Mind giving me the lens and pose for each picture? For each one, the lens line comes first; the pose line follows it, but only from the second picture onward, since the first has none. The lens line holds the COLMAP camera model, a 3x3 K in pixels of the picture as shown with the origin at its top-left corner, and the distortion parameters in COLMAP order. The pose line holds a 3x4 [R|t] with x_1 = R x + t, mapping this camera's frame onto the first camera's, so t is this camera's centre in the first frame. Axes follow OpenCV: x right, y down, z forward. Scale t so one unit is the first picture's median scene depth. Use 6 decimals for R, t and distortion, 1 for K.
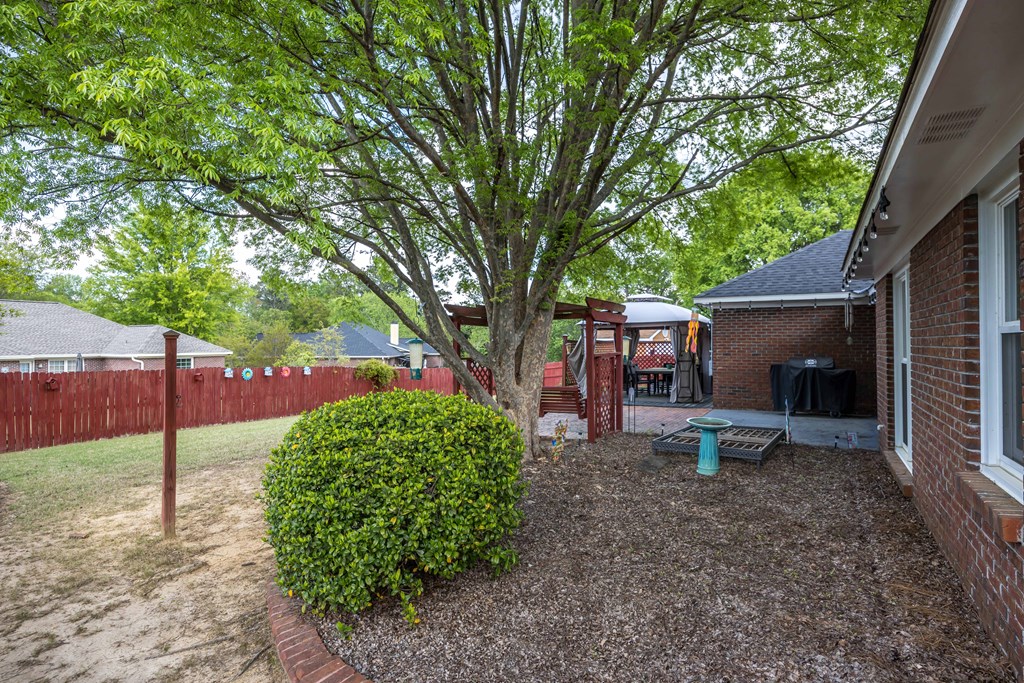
lens RADIAL K [[531.4, 0, 513.6], [0, 531.4, 337.0], [0, 0, 1]] dist [-0.011003, -0.000516]
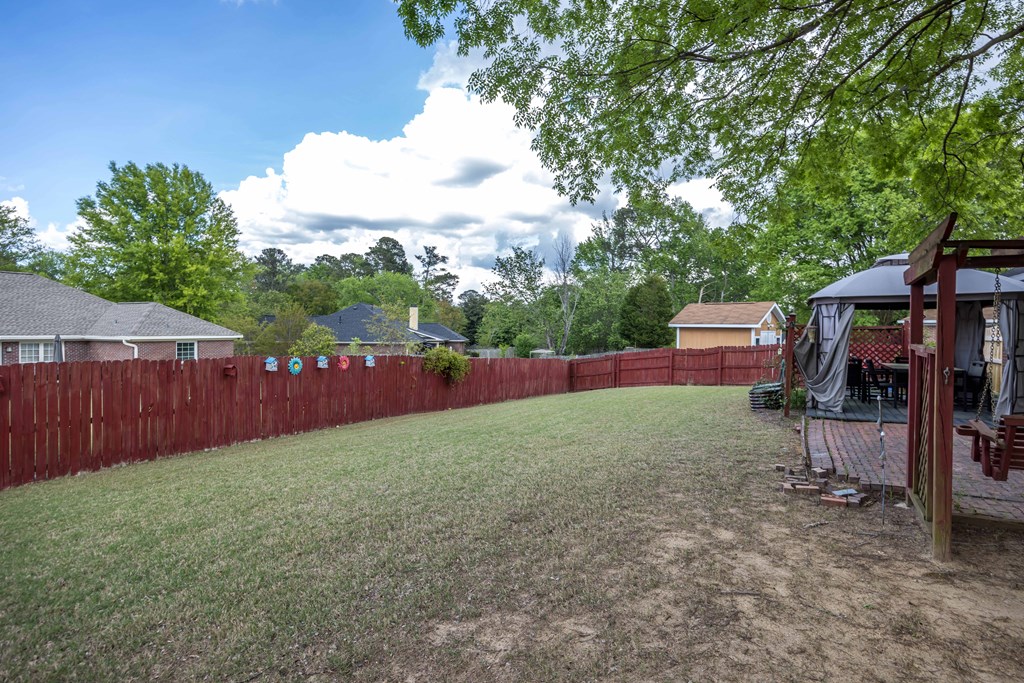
lens RADIAL K [[531.4, 0, 511.9], [0, 531.4, 339.1], [0, 0, 1]] dist [-0.011003, -0.000516]
pose [[0.999839, 0.011543, 0.013703, -0.105360], [-0.011908, 0.999569, 0.026831, 0.005981], [-0.013387, -0.026990, 0.999546, 0.139465]]
